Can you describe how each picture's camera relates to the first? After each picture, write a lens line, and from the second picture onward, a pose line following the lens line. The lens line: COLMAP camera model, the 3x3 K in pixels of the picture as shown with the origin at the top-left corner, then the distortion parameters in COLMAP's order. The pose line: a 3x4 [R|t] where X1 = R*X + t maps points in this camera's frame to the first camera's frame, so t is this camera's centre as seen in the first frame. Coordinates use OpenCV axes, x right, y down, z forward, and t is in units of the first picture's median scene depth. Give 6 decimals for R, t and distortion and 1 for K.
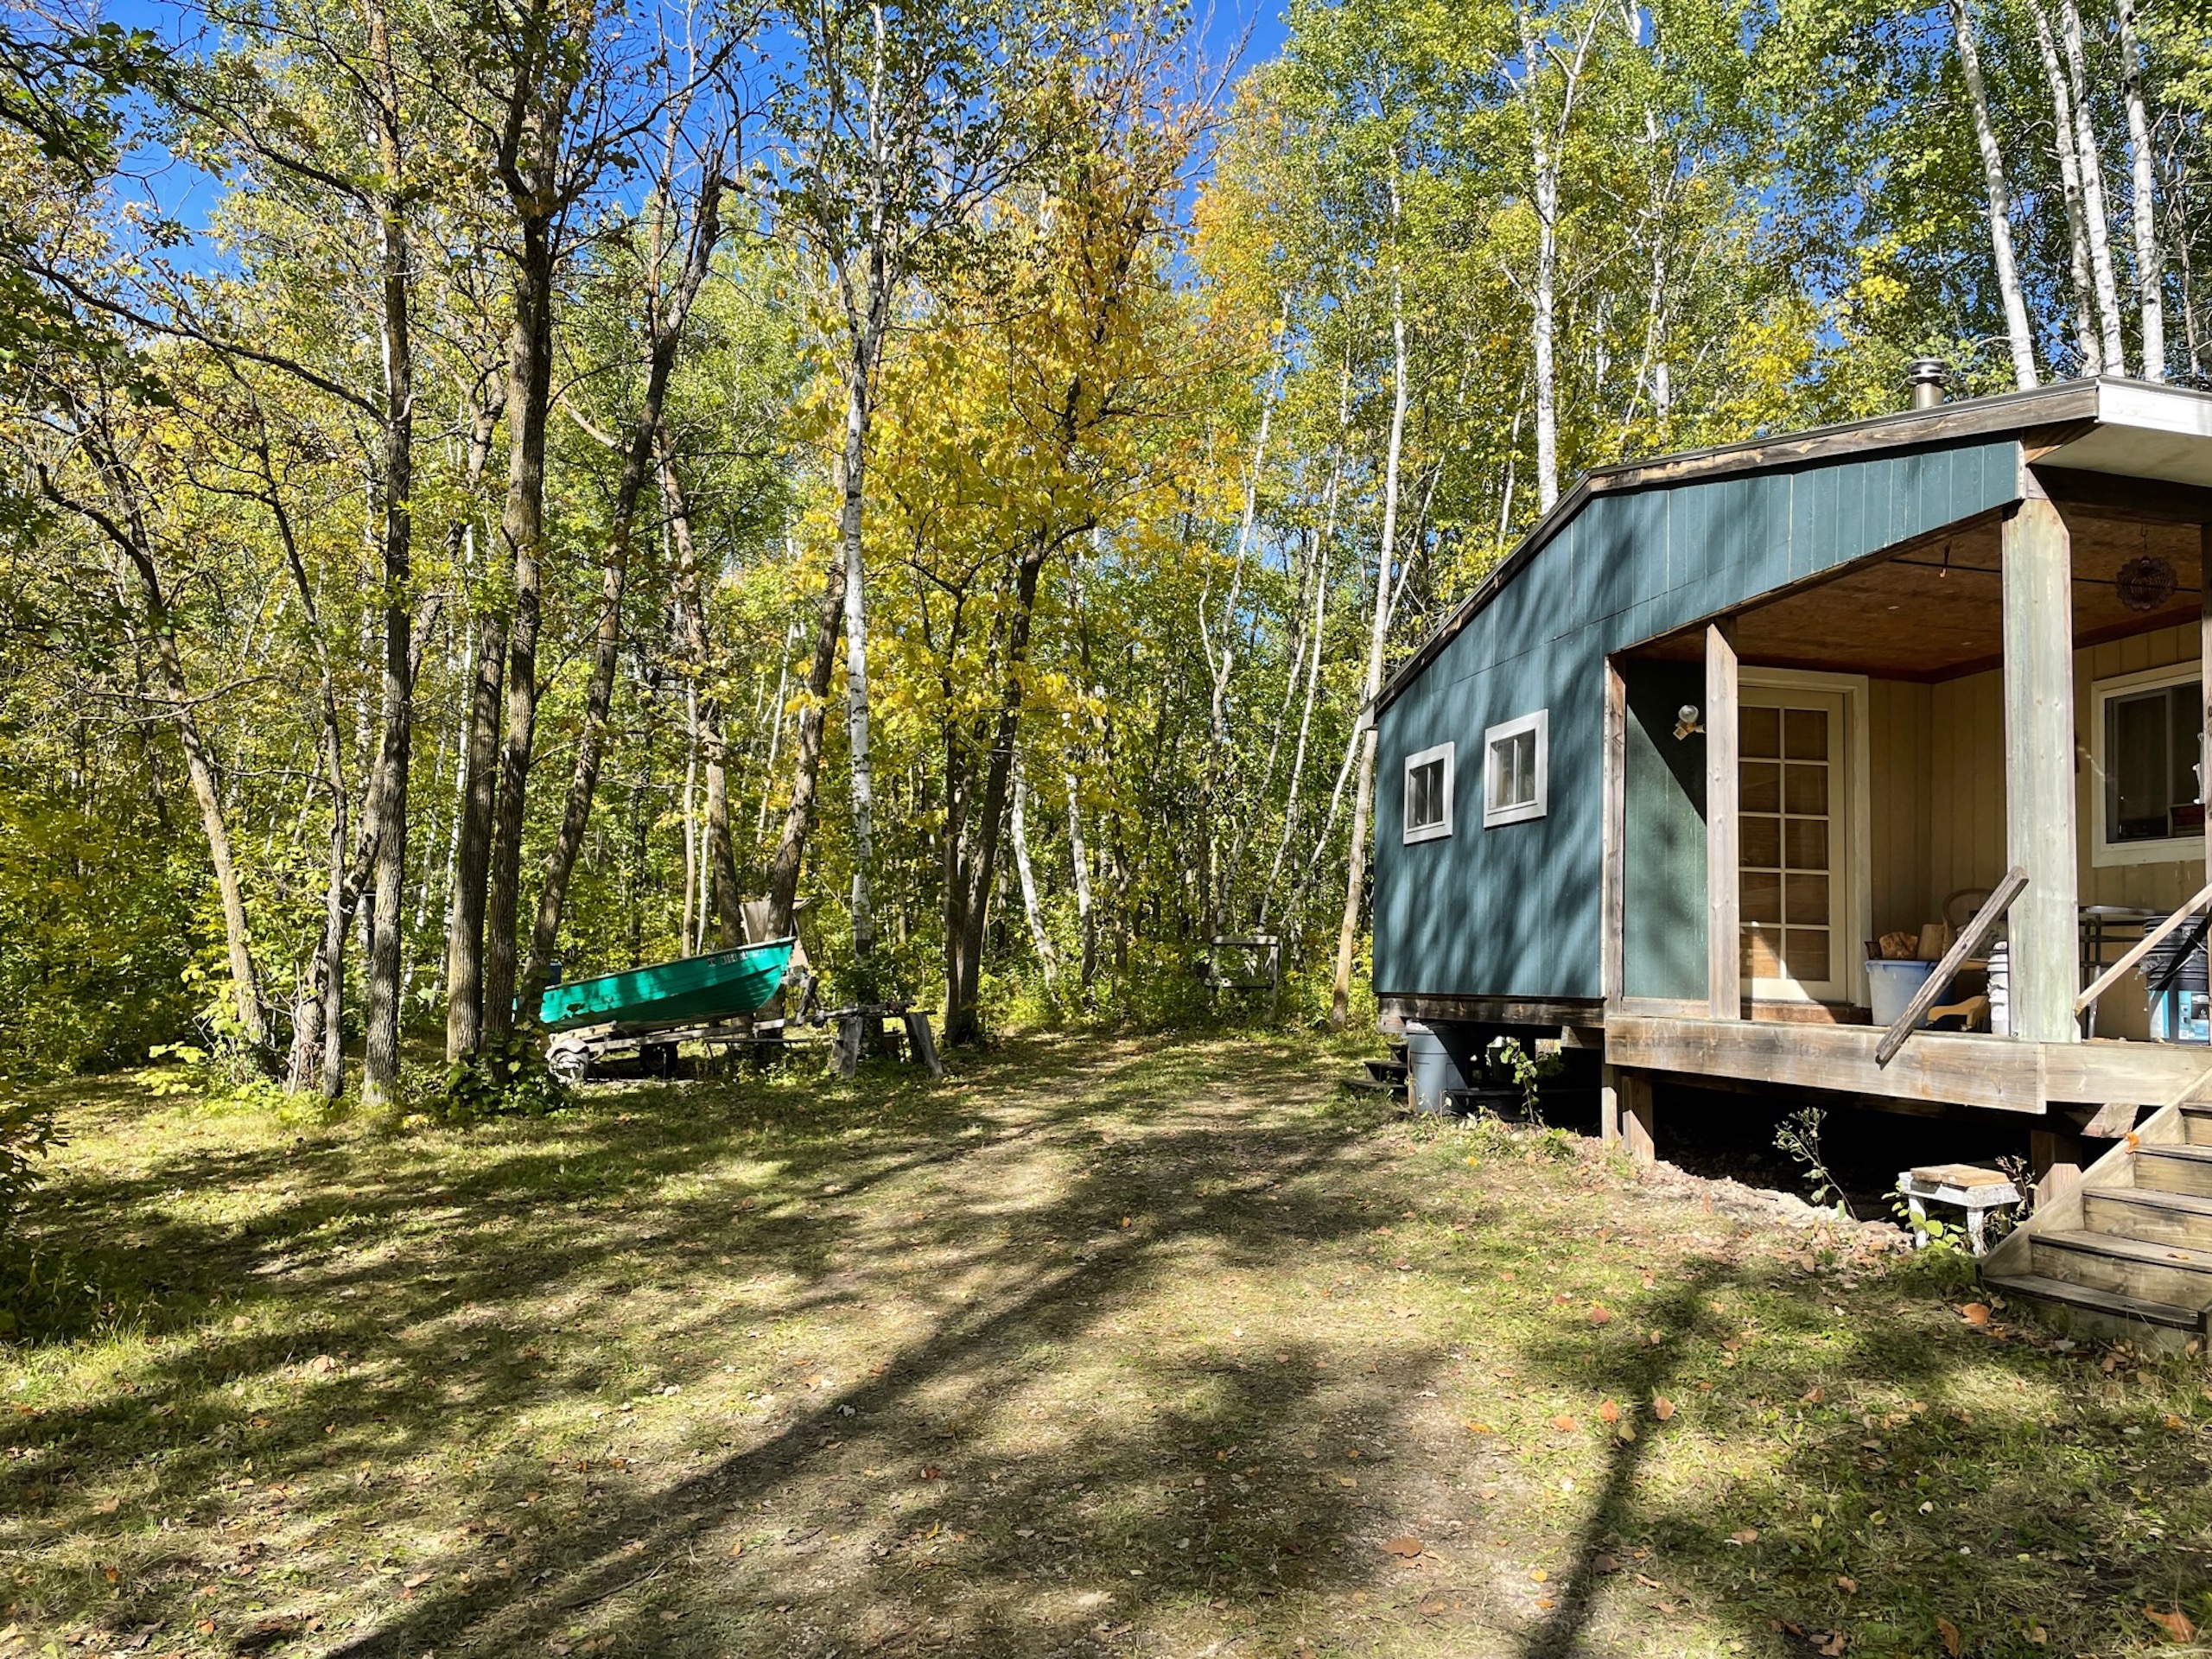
lens RADIAL K [[1625.1, 0, 1119.9], [0, 1625.1, 831.9], [0, 0, 1]] dist [0.098574, -0.127278]
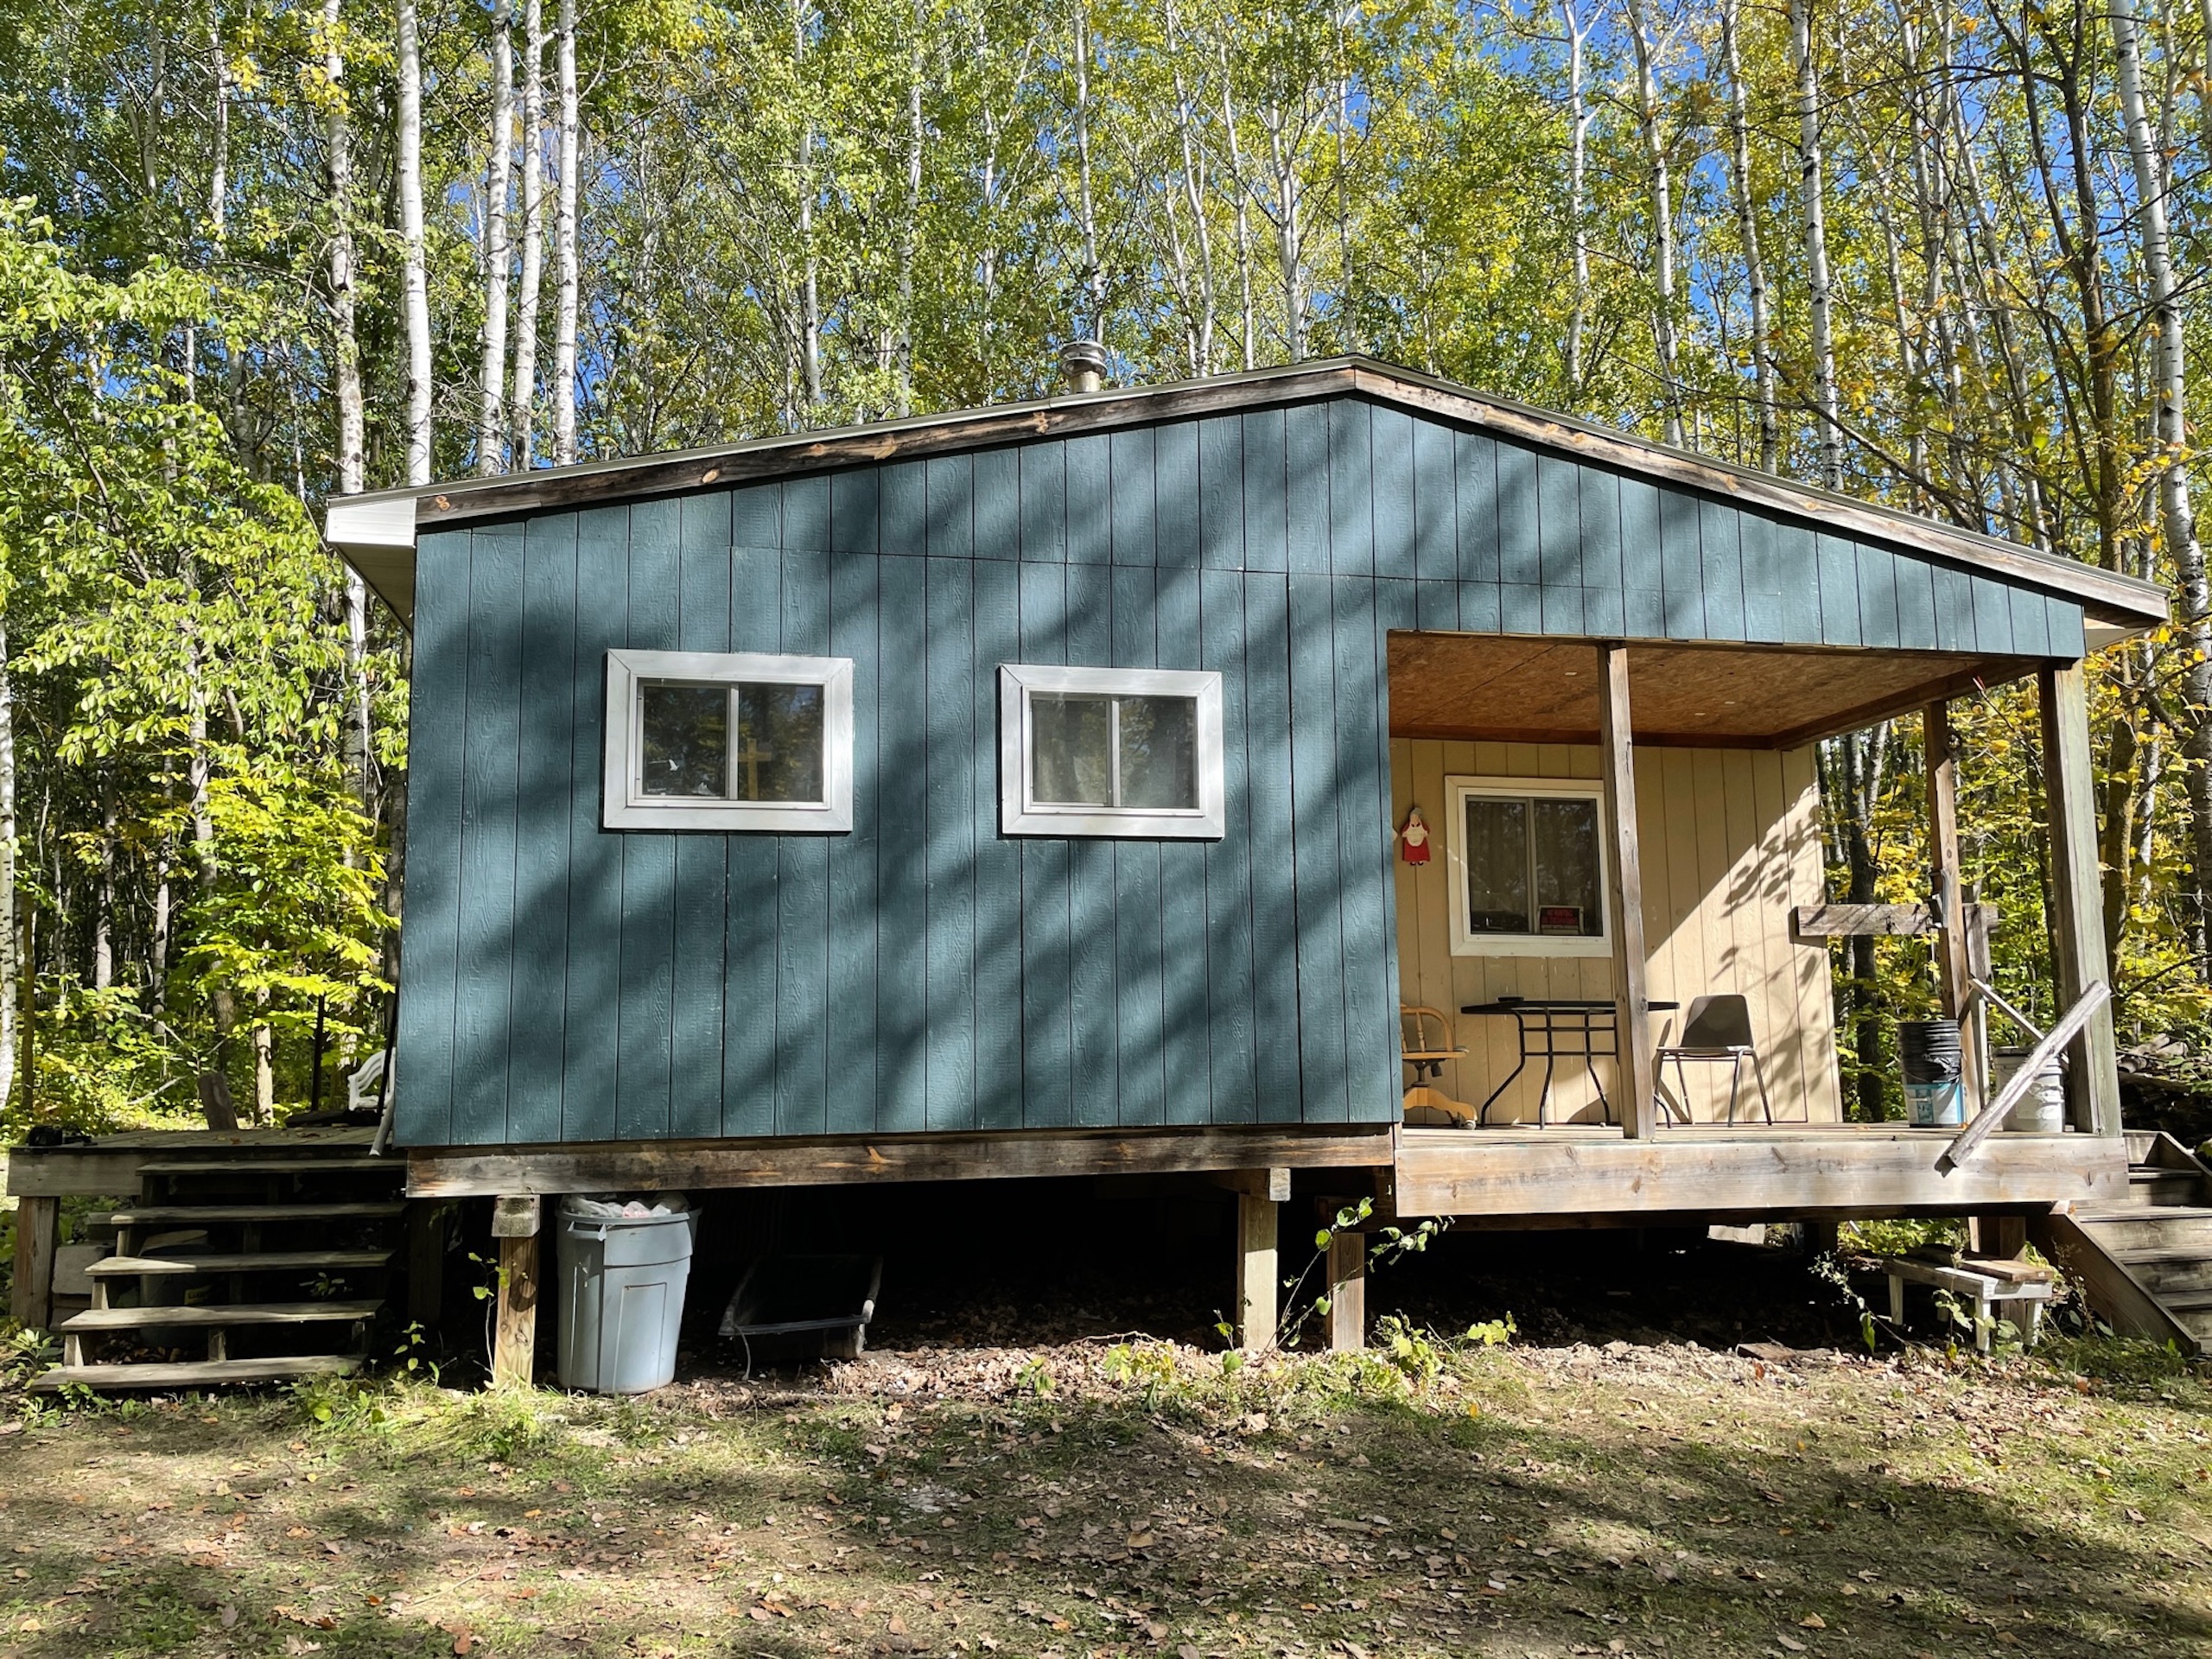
lens RADIAL K [[1673.1, 0, 1098.7], [0, 1673.1, 832.6], [0, 0, 1]] dist [0.100079, -0.133770]
pose [[-0.000721, 0.098698, 0.995117, -0.420736], [-0.080772, 0.991860, -0.098433, 0.060863], [-0.996732, -0.080449, 0.007257, 1.129701]]
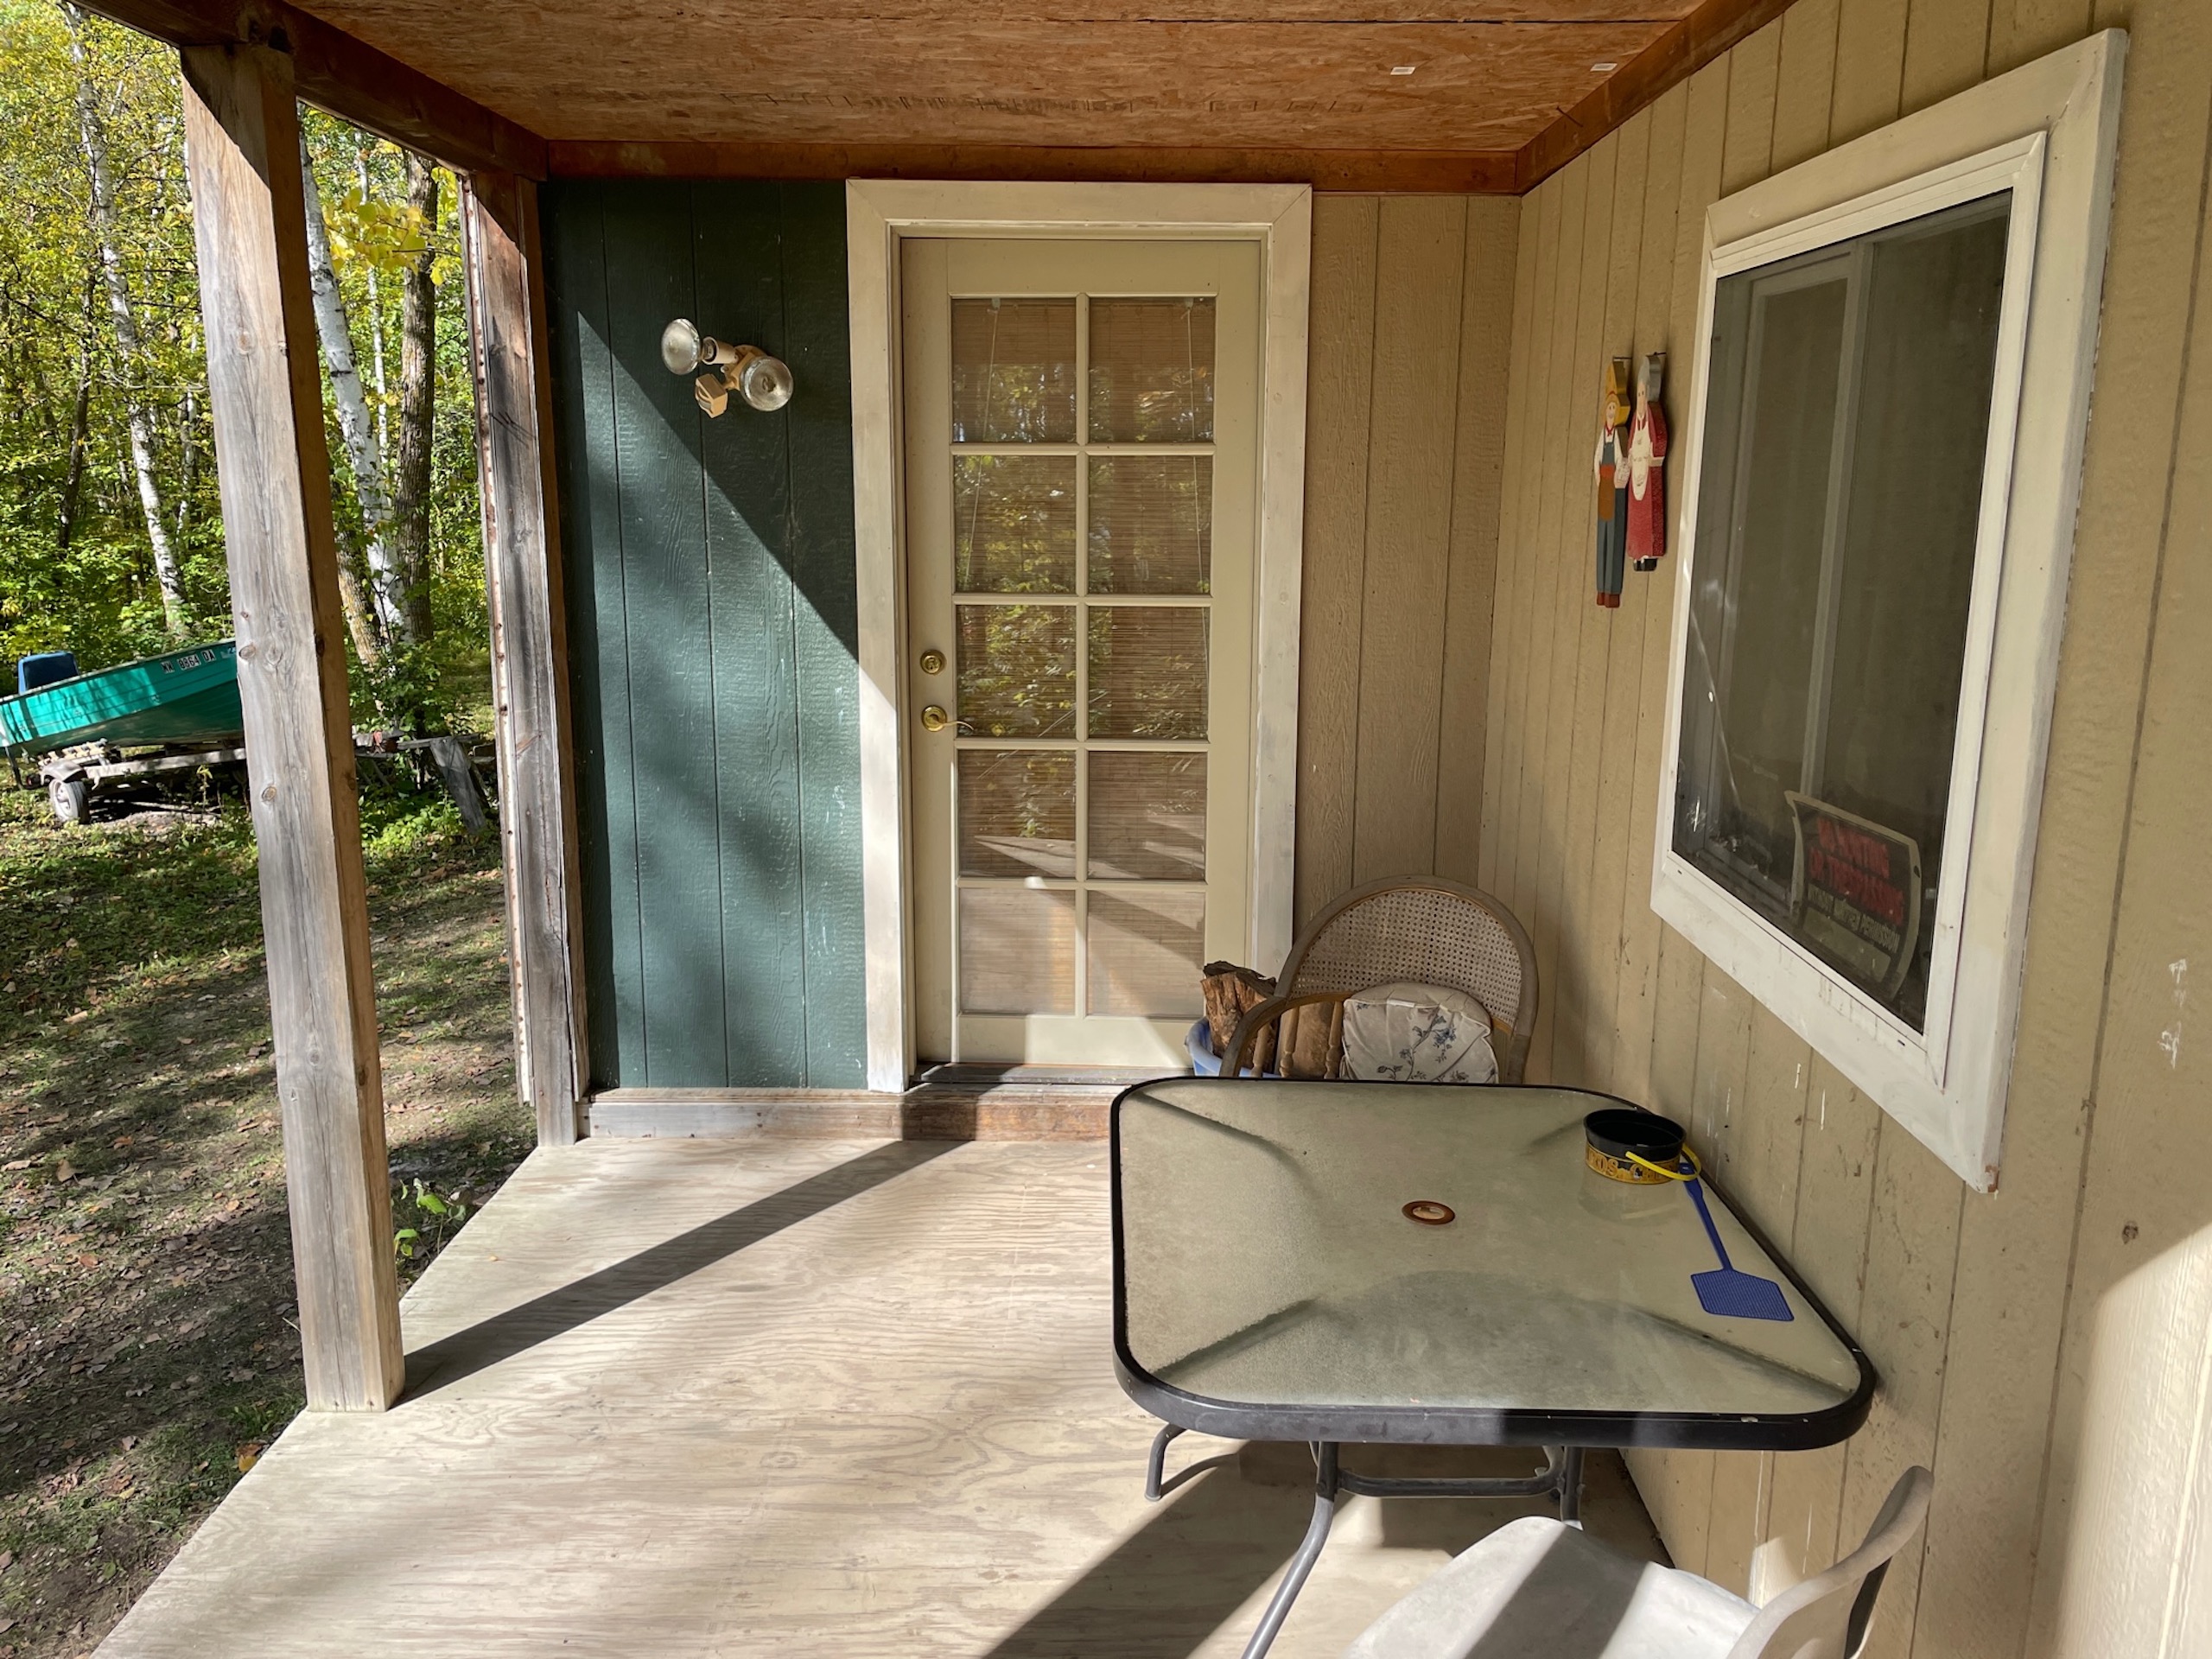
lens RADIAL K [[1660.6, 0, 1097.1], [0, 1660.6, 816.5], [0, 0, 1]] dist [0.107905, -0.142189]
pose [[0.978456, 0.010457, -0.206190, 0.515216], [0.047800, 0.960106, 0.275522, -0.071481], [0.200845, -0.279442, 0.938921, 0.666963]]
